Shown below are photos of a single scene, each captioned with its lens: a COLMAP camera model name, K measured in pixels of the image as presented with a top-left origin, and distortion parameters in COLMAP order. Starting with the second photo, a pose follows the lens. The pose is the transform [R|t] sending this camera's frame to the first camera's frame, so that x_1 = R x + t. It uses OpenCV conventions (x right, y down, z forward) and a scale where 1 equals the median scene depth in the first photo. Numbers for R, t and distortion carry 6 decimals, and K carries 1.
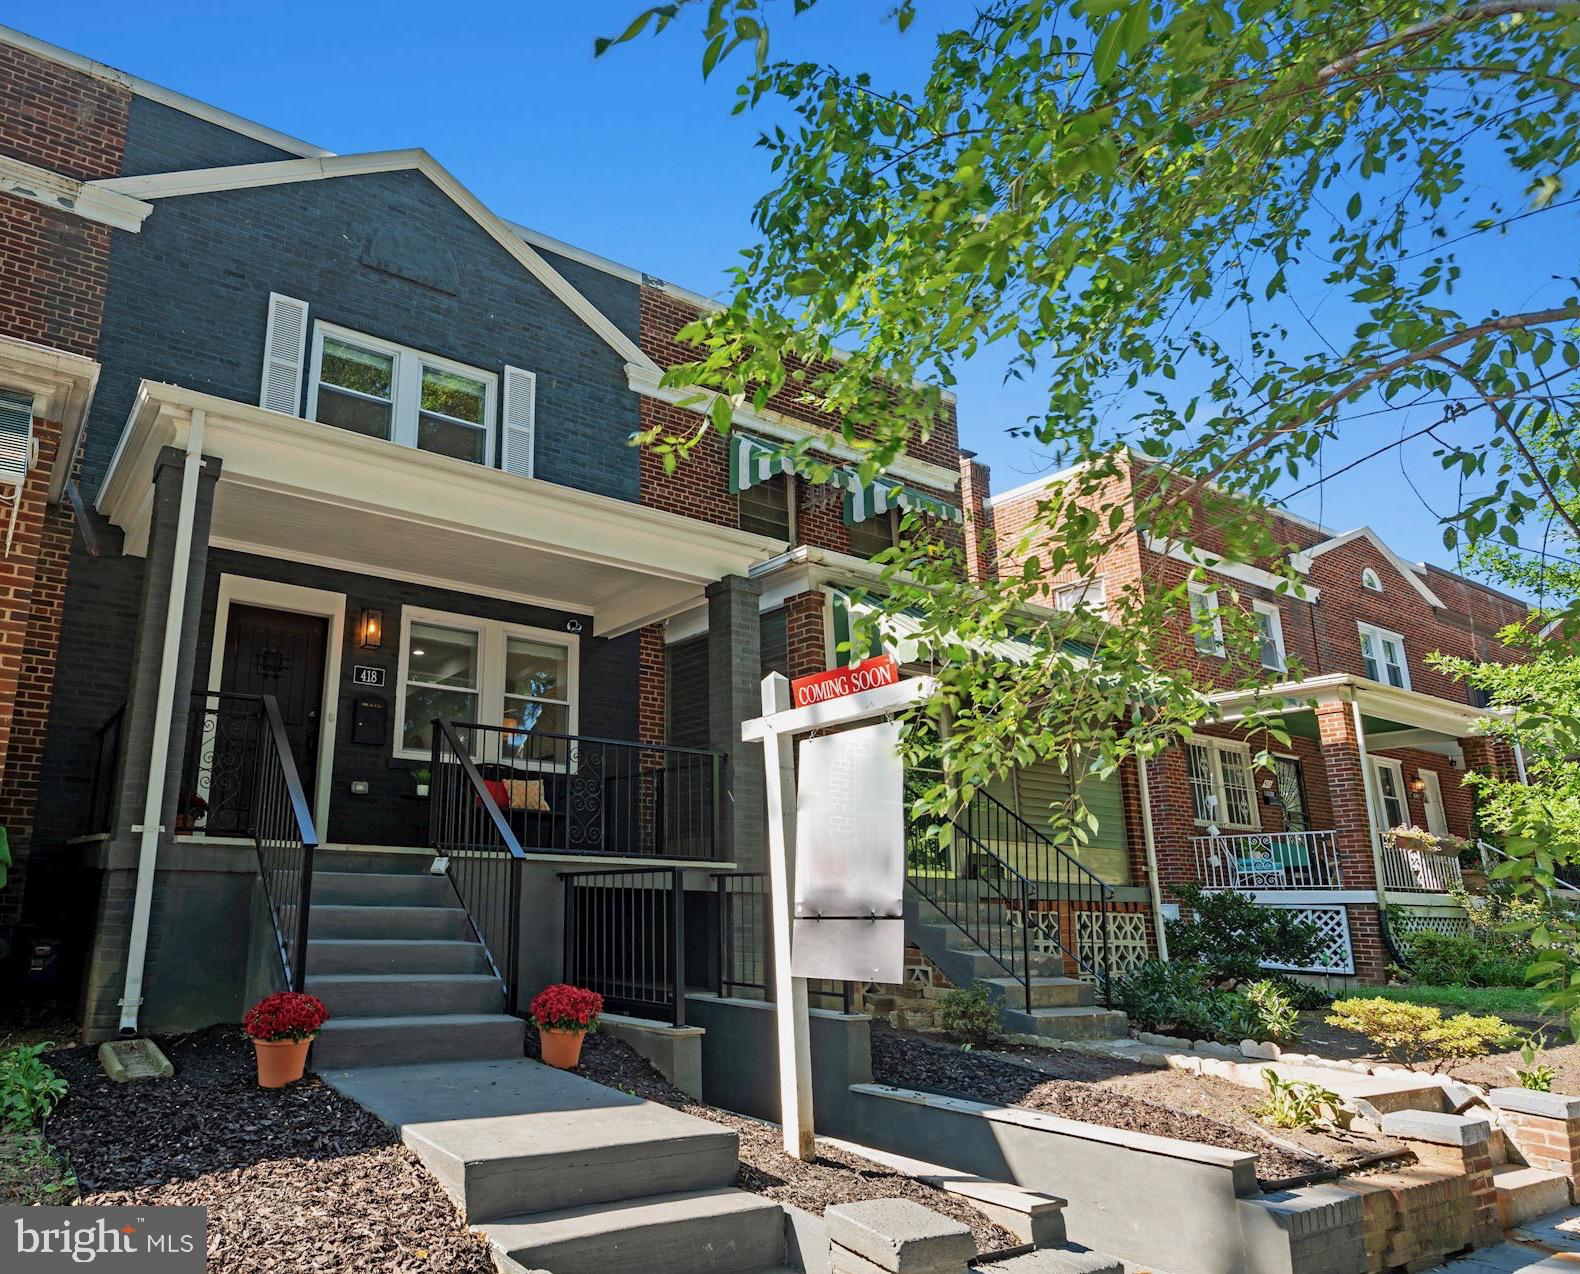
lens RADIAL K [[1056.7, 0, 600.4], [0, 1056.7, 654.2], [0, 0, 1]] dist [-0.006201, -0.002827]
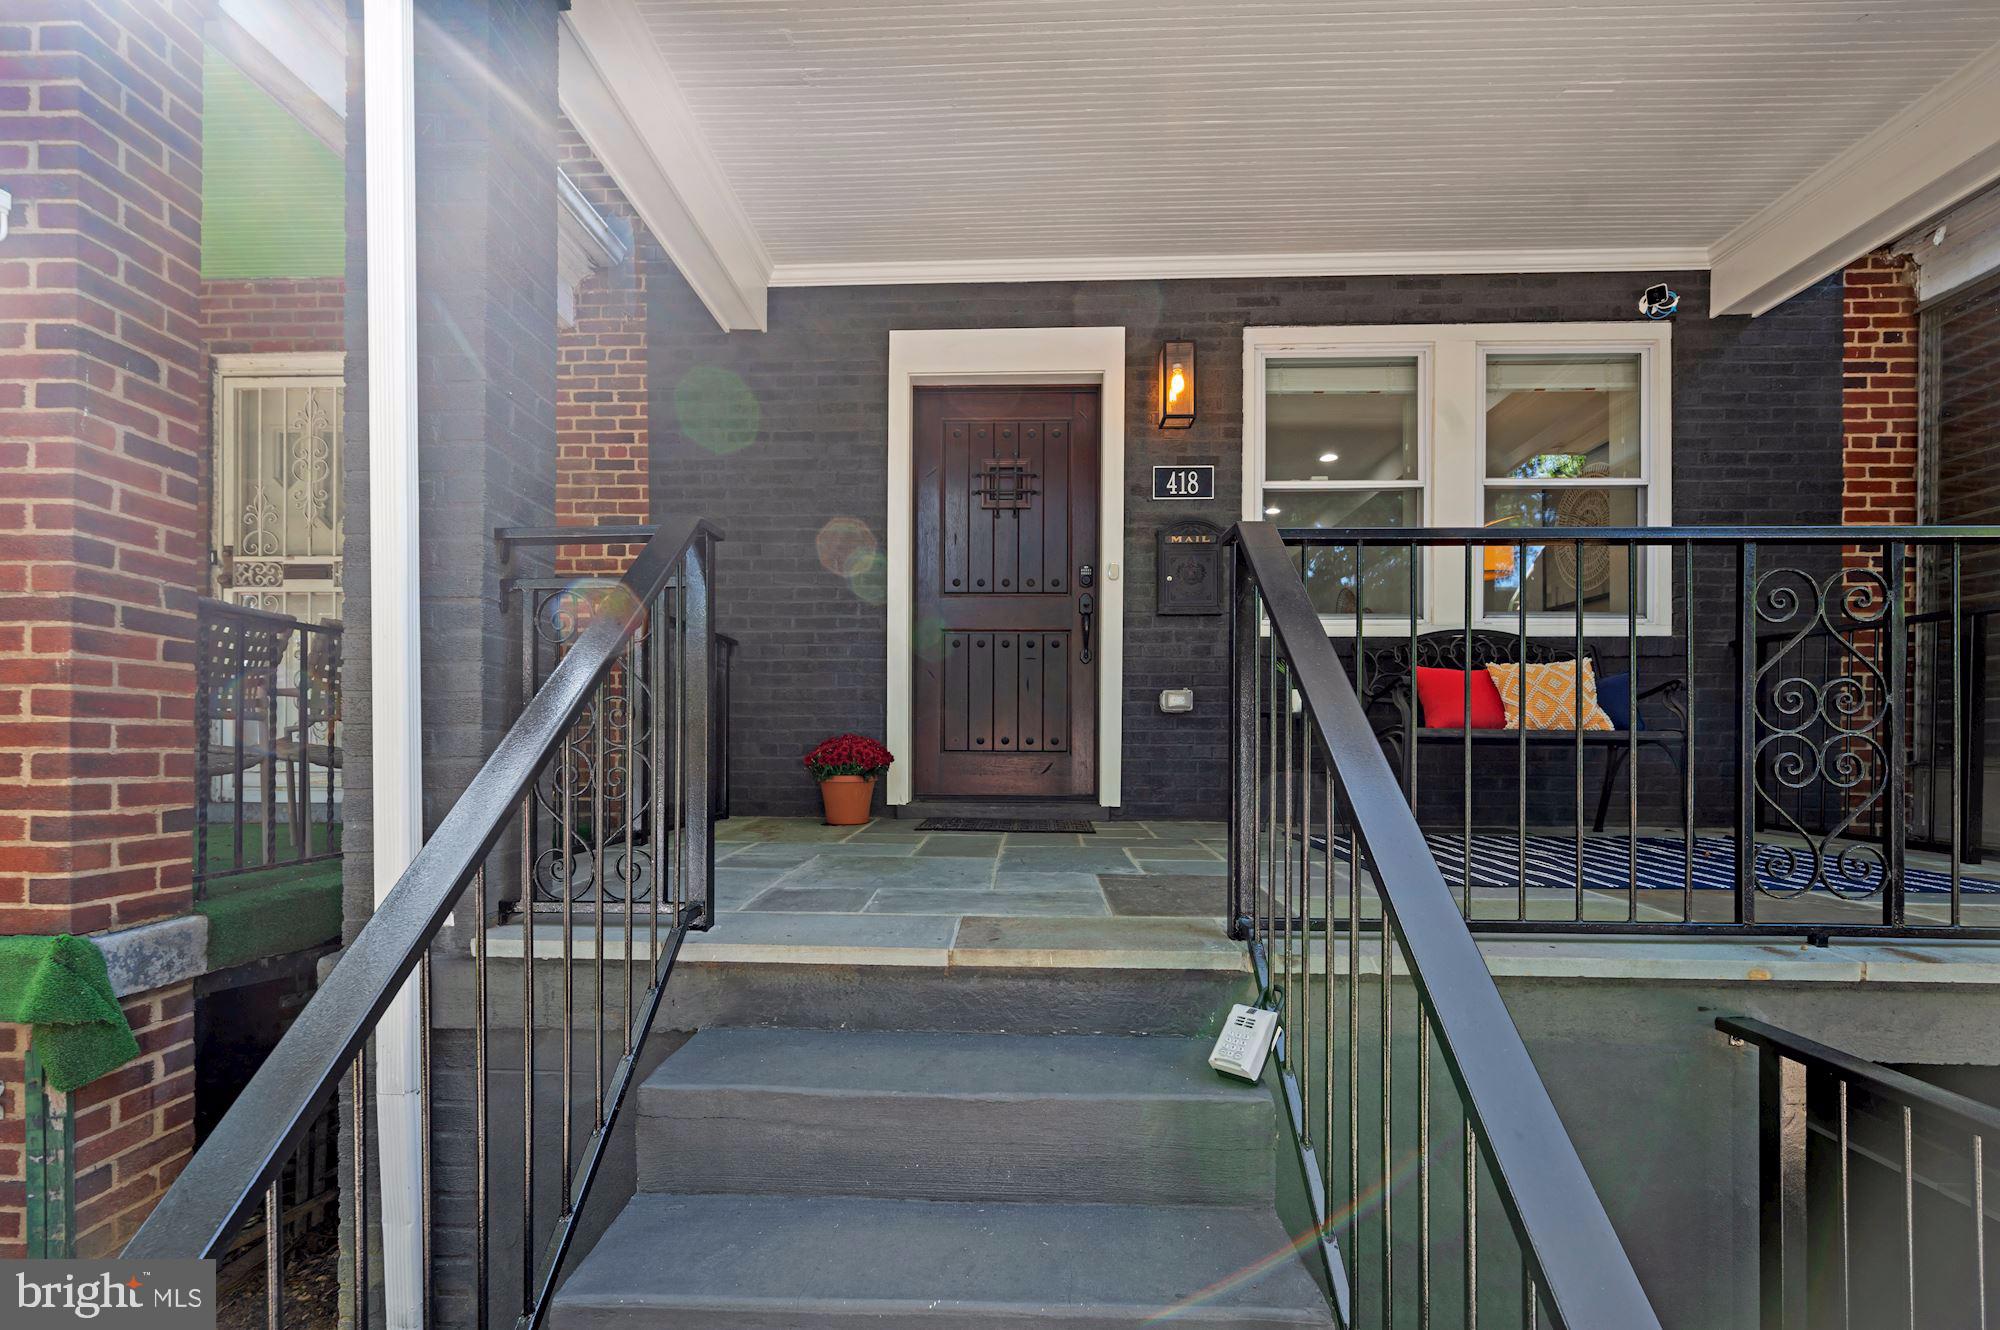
lens RADIAL K [[910.1, 0, 975.7], [0, 910.1, 749.7], [0, 0, 1]] dist [0.000631, -0.000554]
pose [[0.823503, -0.009384, -0.567234, -0.060414], [0.142885, 0.971061, 0.191373, 0.055207], [0.549023, -0.238646, 0.801013, 0.648688]]
